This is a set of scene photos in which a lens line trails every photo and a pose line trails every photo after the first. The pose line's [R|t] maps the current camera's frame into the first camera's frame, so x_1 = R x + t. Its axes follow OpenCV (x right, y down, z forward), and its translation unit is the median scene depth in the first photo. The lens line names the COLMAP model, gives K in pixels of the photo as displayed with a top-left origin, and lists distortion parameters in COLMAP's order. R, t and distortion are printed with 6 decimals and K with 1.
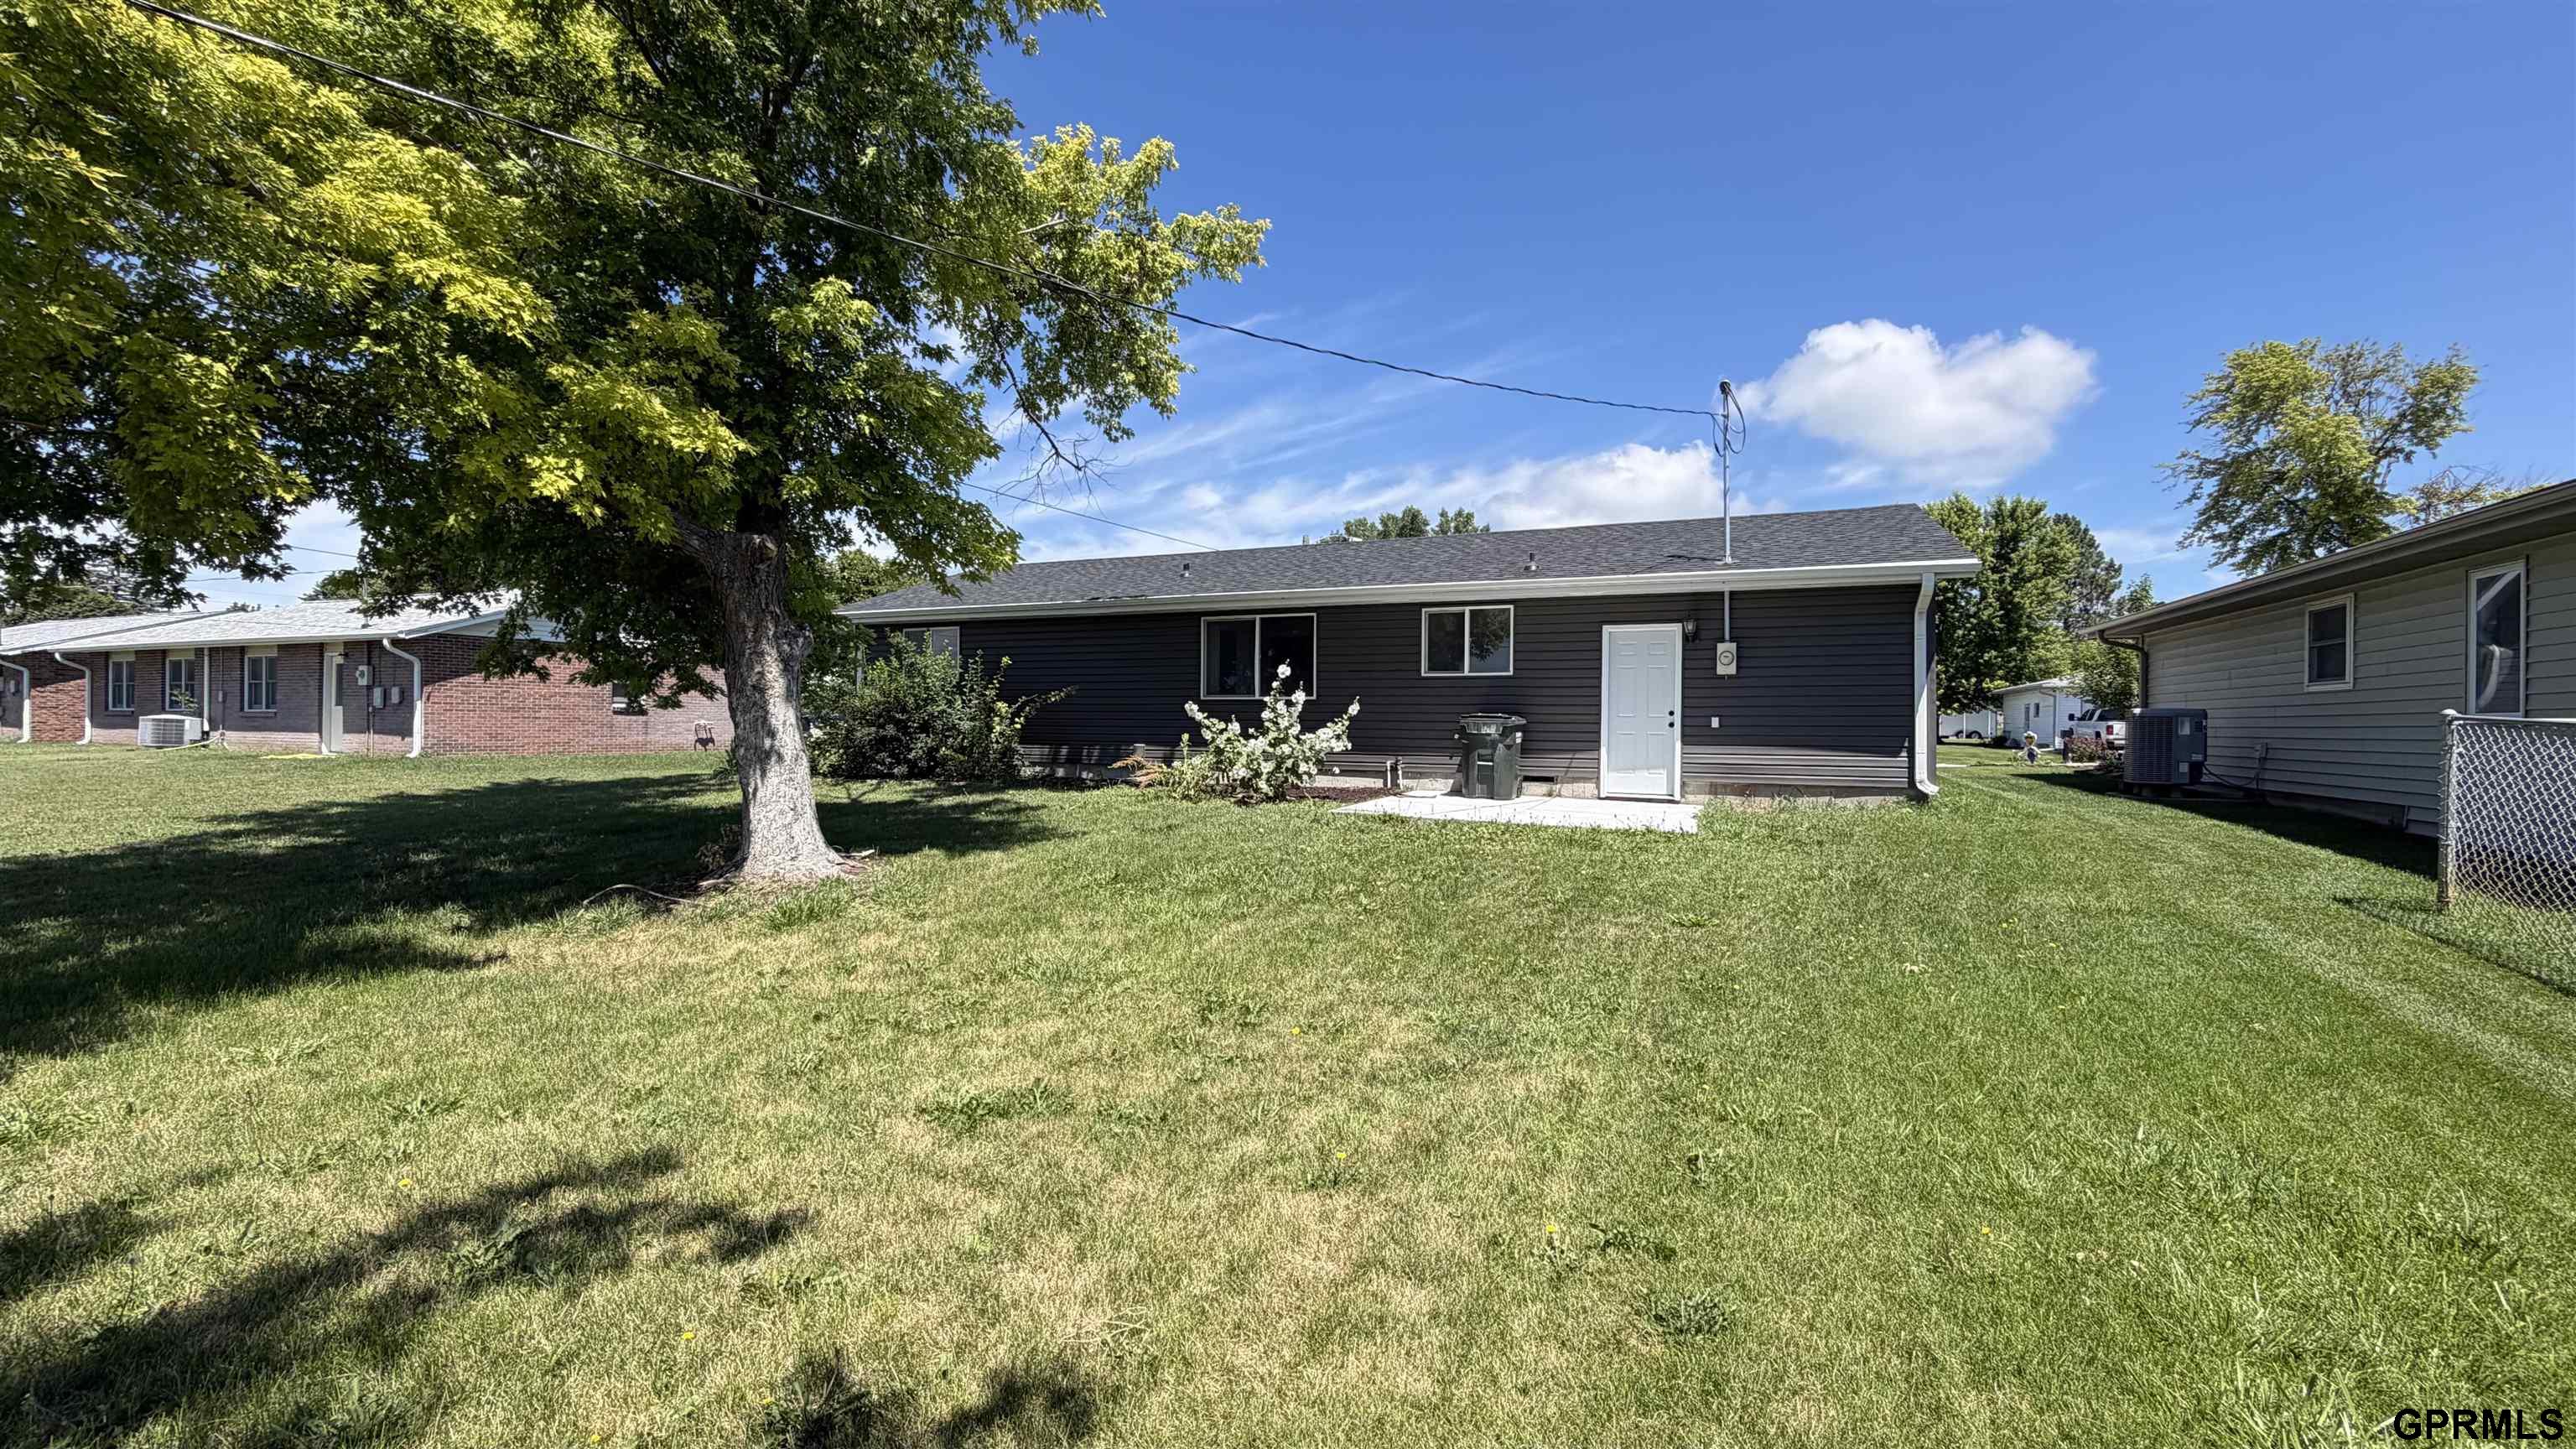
lens RADIAL K [[1001.0, 0, 1288.0], [0, 1001.0, 724.5], [0, 0, 1]] dist [-0.013964, 0.000051]
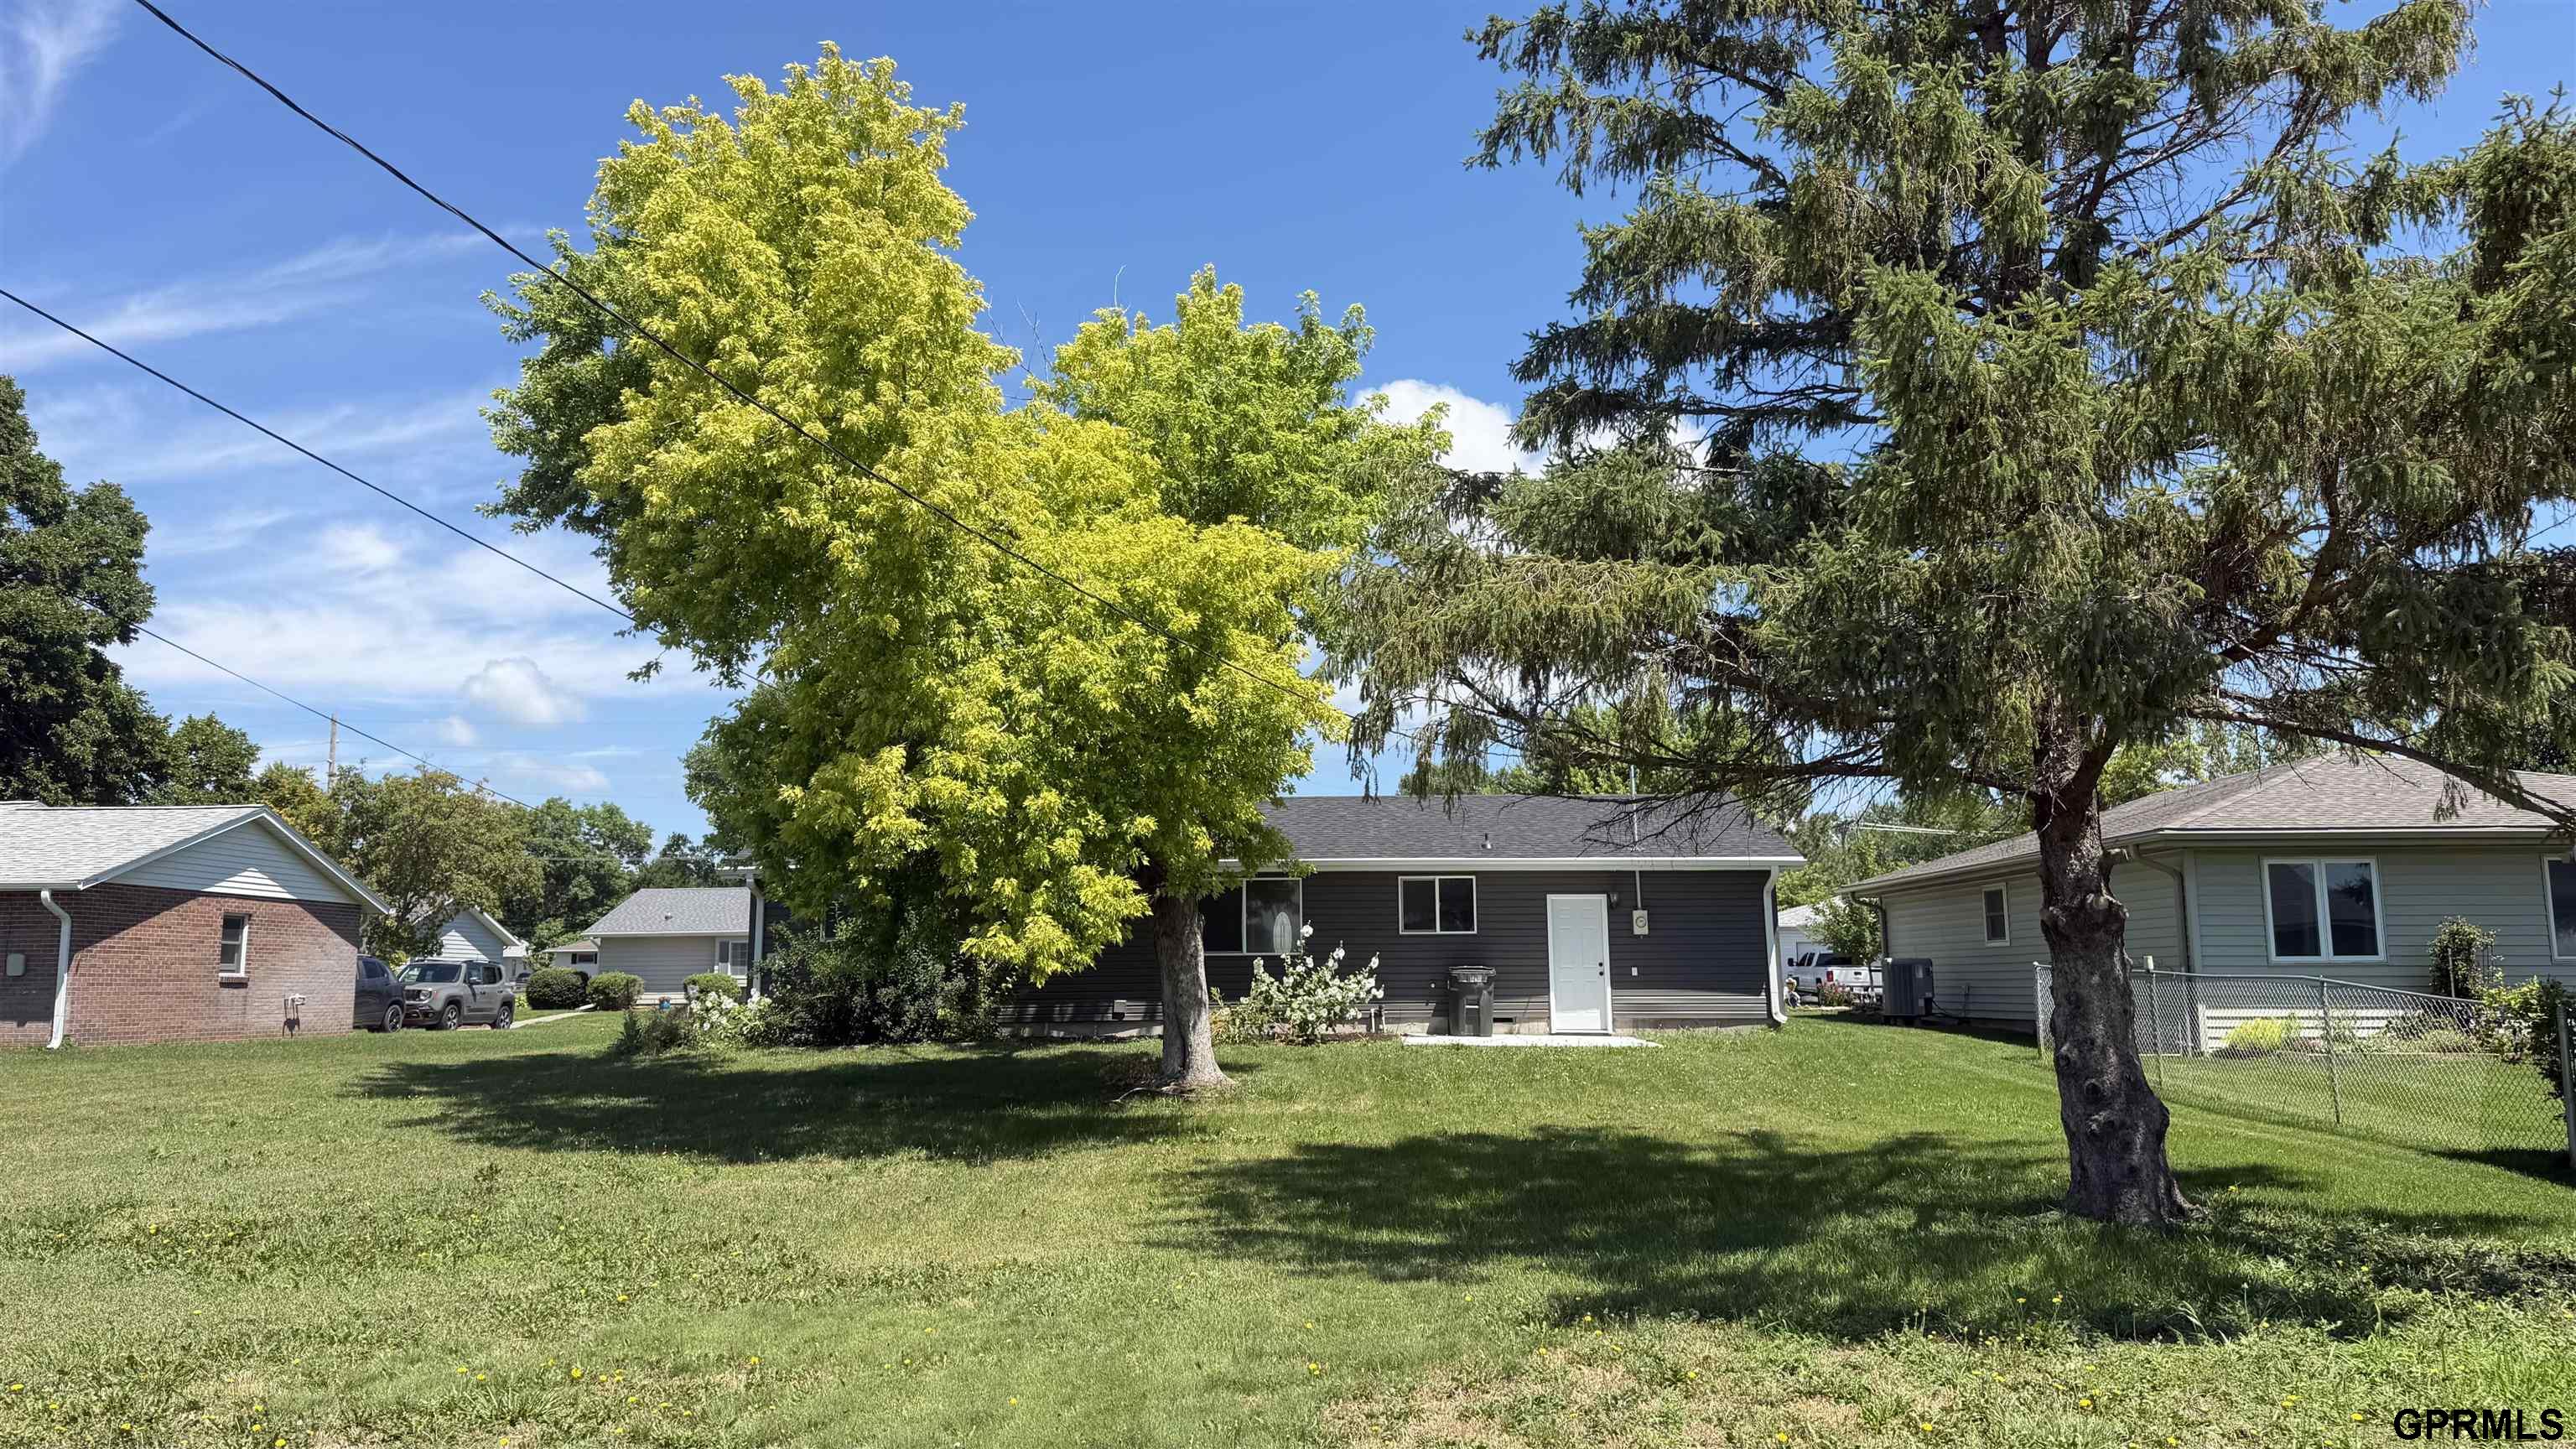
lens RADIAL K [[1829.7, 0, 1288.0], [0, 1829.7, 724.5], [0, 0, 1]] dist [0.096313, -0.005010]
pose [[0.906584, 0.043311, 0.419798, -0.944915], [0.015425, 0.990655, -0.135518, -0.002915], [-0.421744, 0.129334, 0.897443, -0.946453]]
